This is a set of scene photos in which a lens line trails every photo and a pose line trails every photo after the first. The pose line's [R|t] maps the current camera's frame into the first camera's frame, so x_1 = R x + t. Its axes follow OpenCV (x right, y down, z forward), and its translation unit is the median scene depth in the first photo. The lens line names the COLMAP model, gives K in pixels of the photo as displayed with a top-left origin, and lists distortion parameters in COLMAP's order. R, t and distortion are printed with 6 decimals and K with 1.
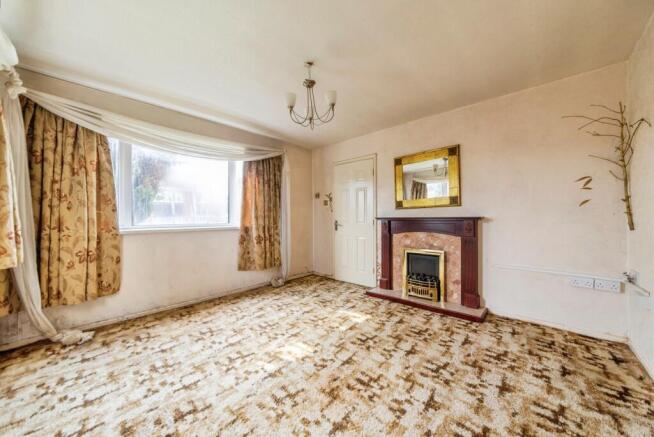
lens RADIAL K [[242.3, 0, 326.3], [0, 242.3, 217.3], [0, 0, 1]] dist [-0.001147, -0.000091]
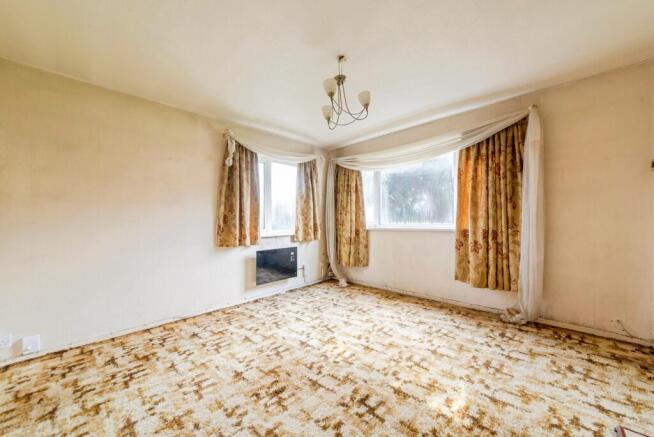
lens RADIAL K [[242.3, 0, 326.3], [0, 242.3, 220.9], [0, 0, 1]] dist [-0.001147, -0.000091]
pose [[-0.030962, 0.011153, -0.999458, 0.722174], [0.017007, 0.999799, 0.010630, -0.009736], [0.999376, -0.016668, -0.031145, 0.800160]]
